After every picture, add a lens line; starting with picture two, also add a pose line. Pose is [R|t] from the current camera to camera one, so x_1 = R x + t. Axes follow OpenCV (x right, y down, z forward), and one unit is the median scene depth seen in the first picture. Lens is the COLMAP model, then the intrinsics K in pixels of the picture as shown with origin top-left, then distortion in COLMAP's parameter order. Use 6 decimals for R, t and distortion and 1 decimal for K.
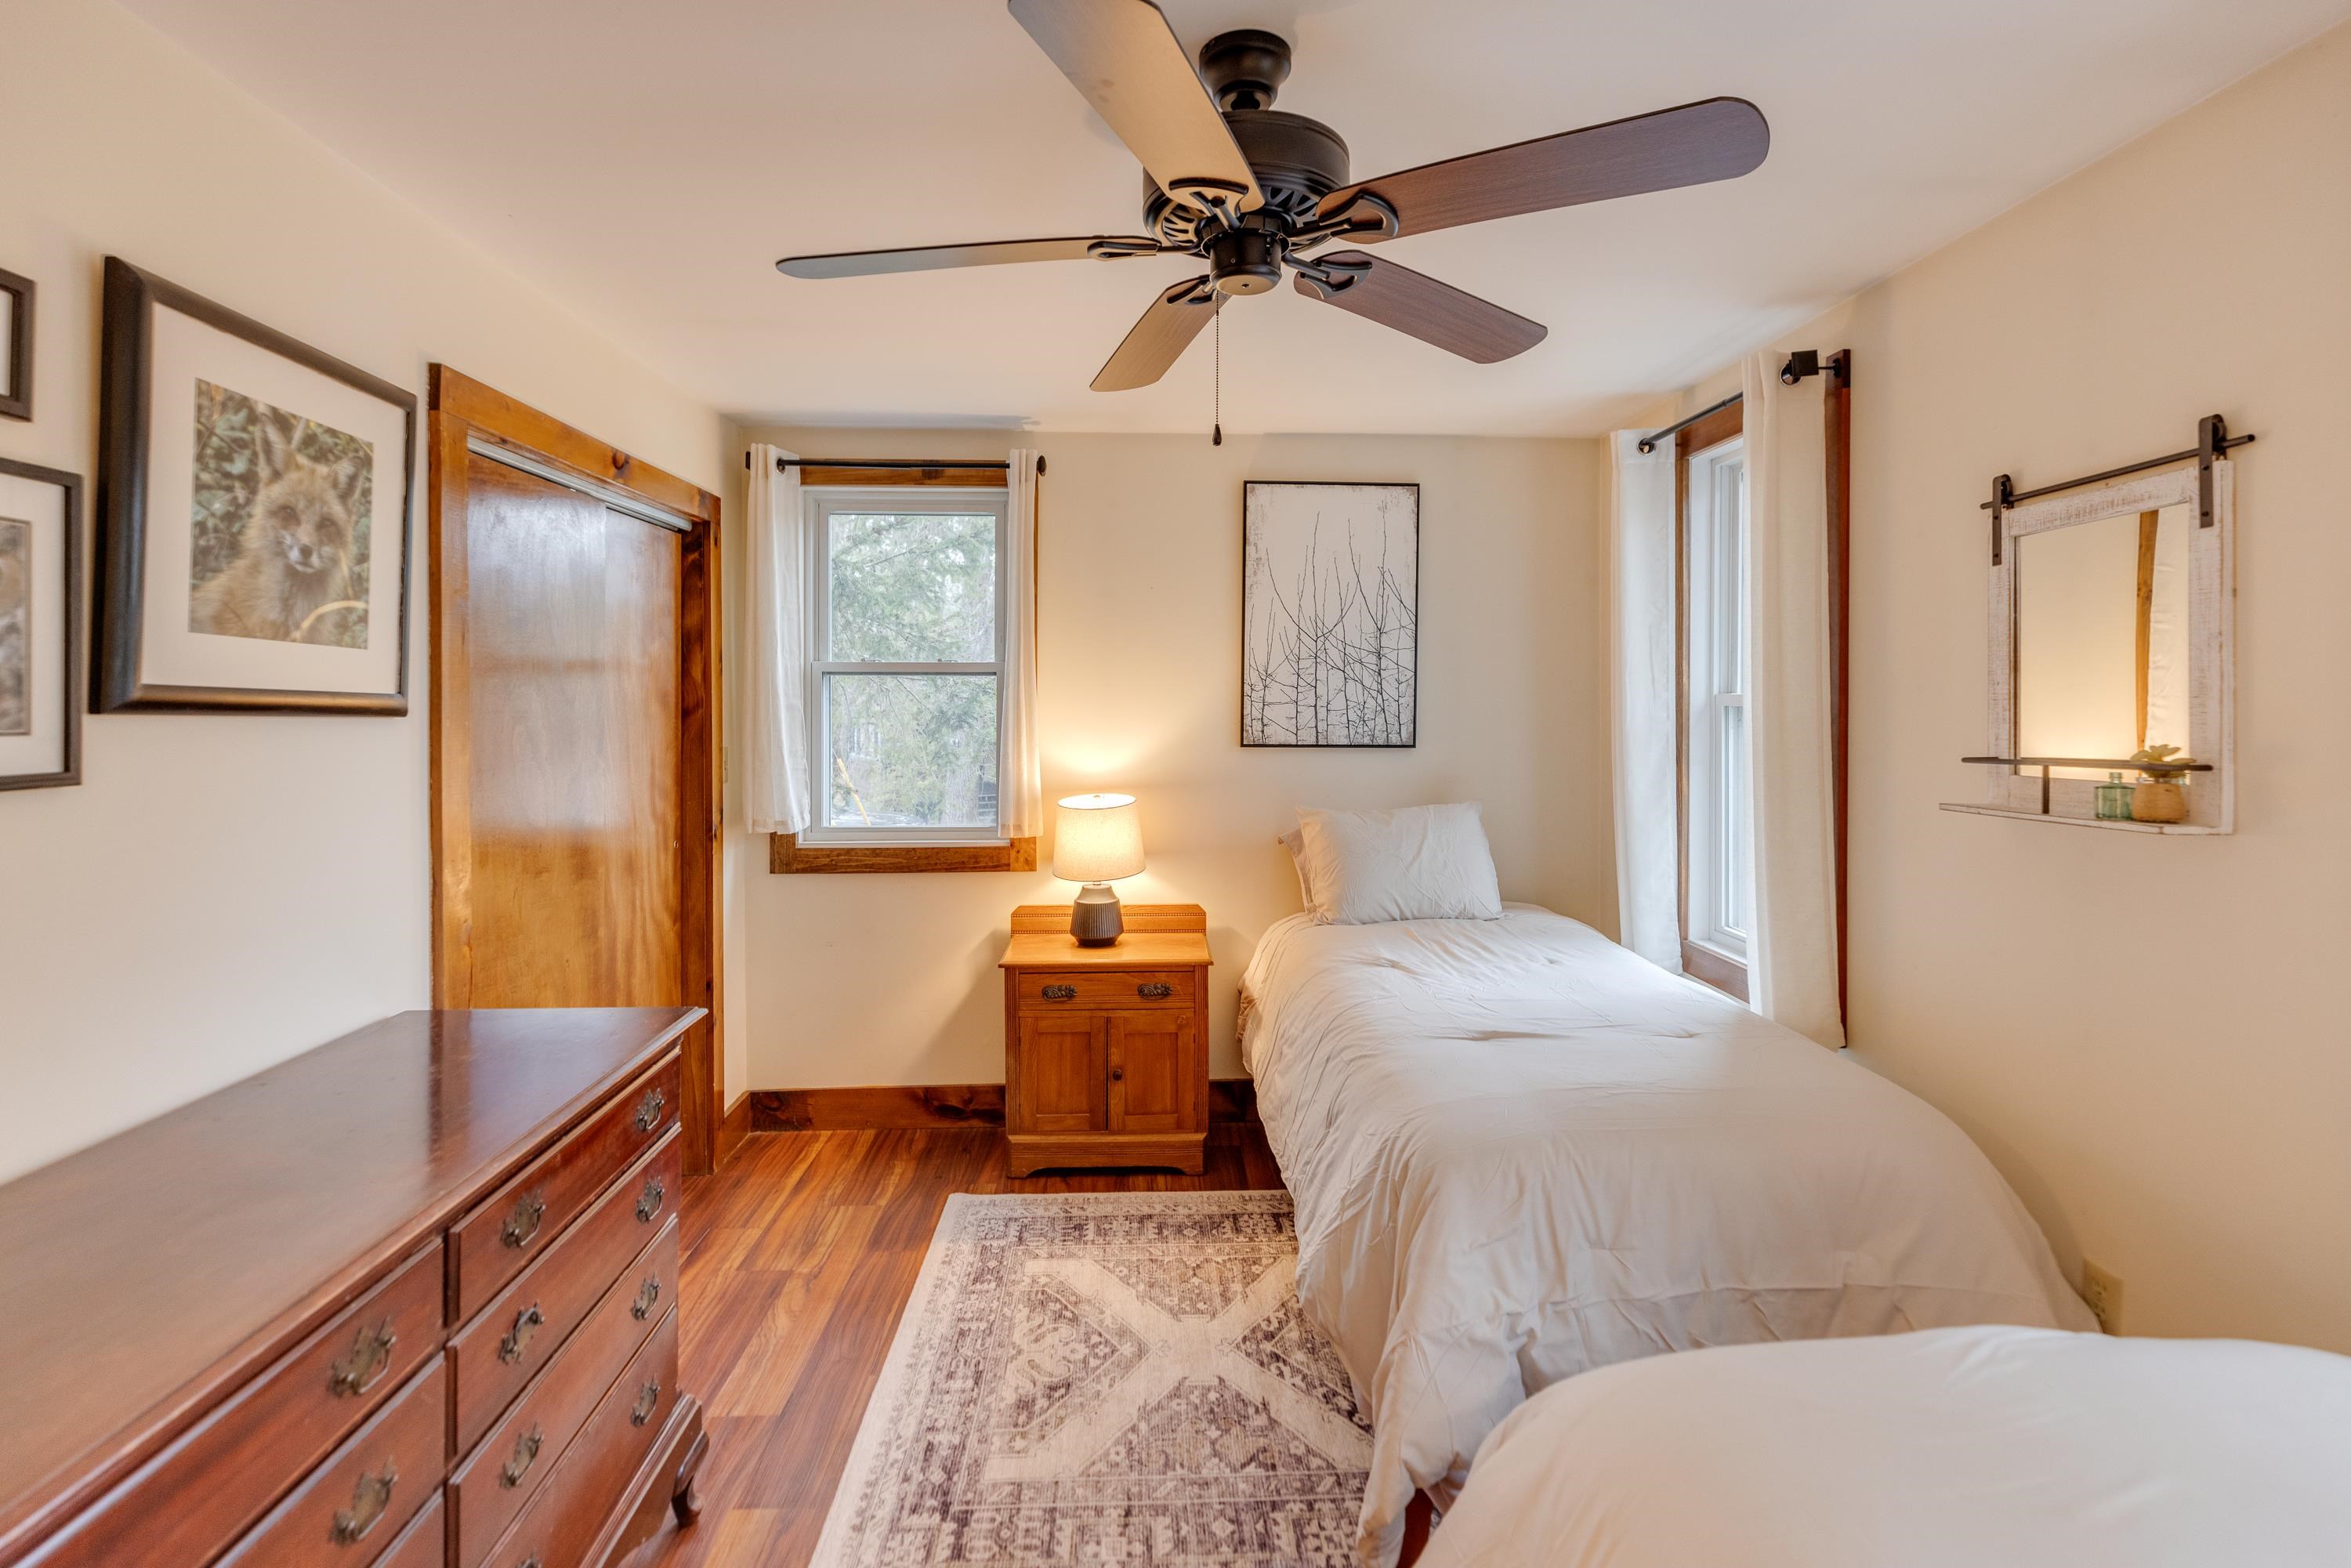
lens RADIAL K [[1091.4, 0, 1167.3], [0, 1091.4, 718.0], [0, 0, 1]] dist [0.010992, -0.001385]
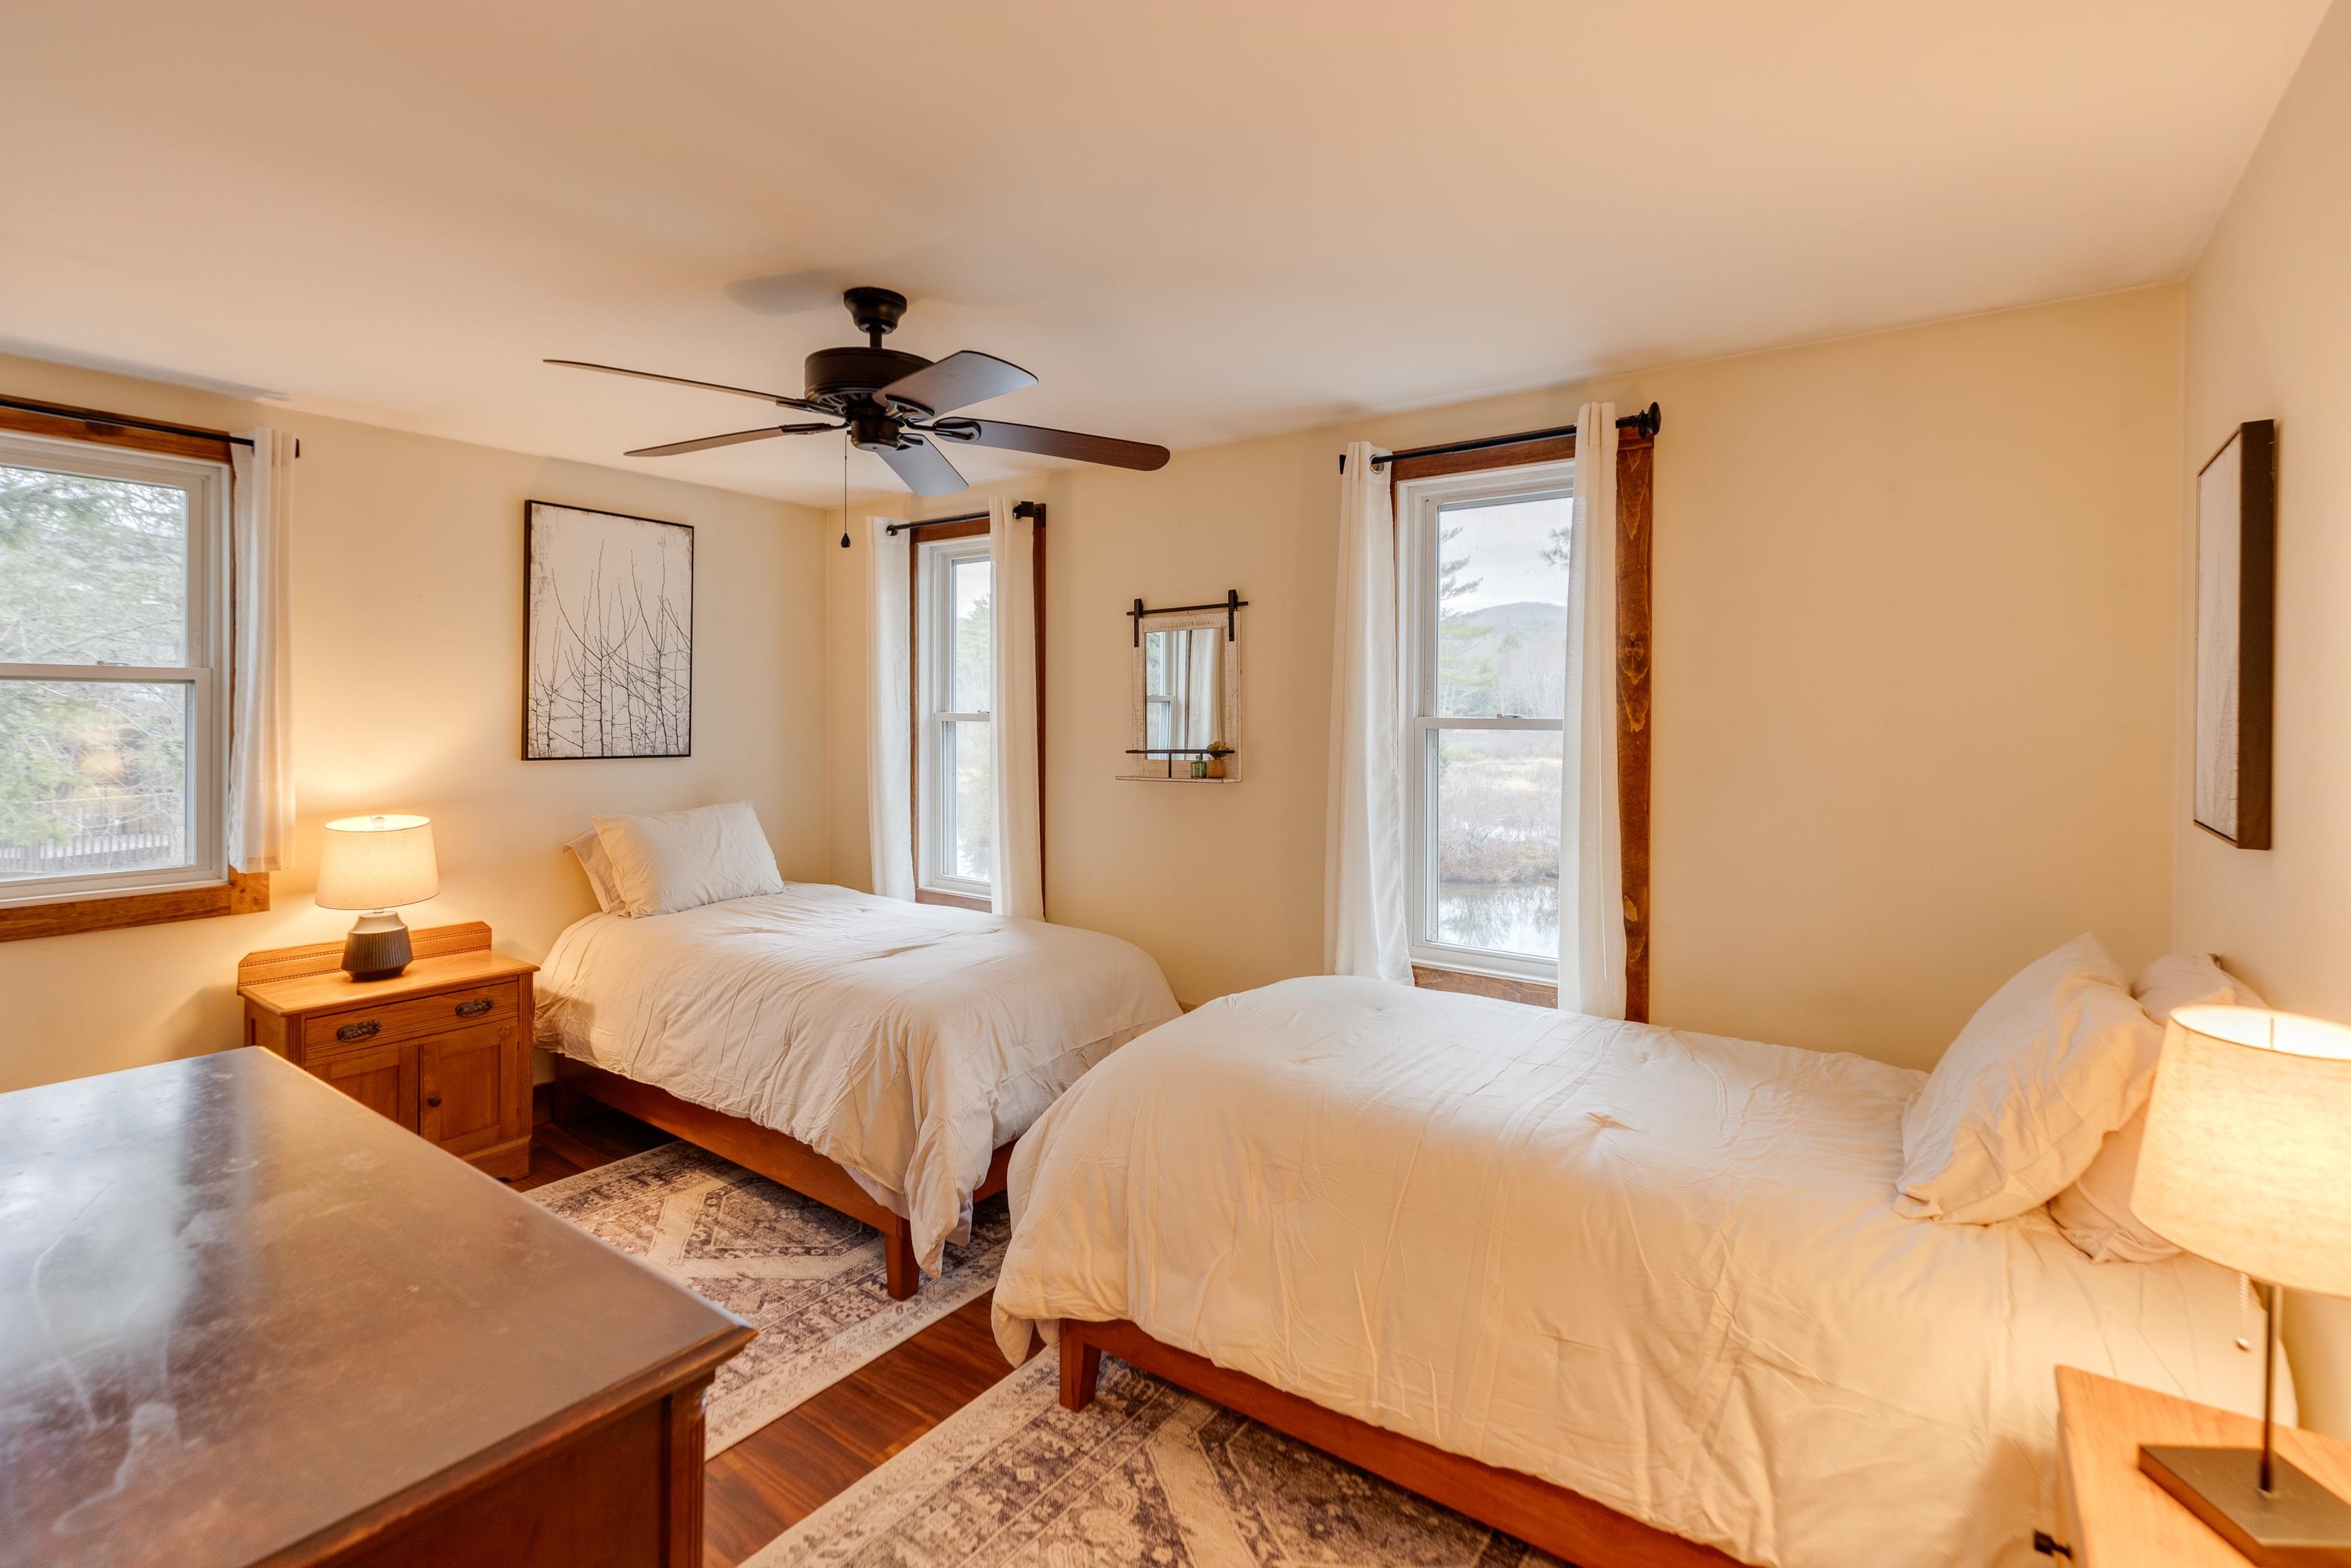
lens RADIAL K [[1091.4, 0, 1180.4], [0, 1091.4, 723.3], [0, 0, 1]] dist [0.010992, -0.001385]
pose [[0.620193, -0.002368, 0.784446, -0.389858], [0.005108, 0.999986, -0.001019, -0.004490], [-0.784433, 0.004639, 0.620197, -0.122860]]
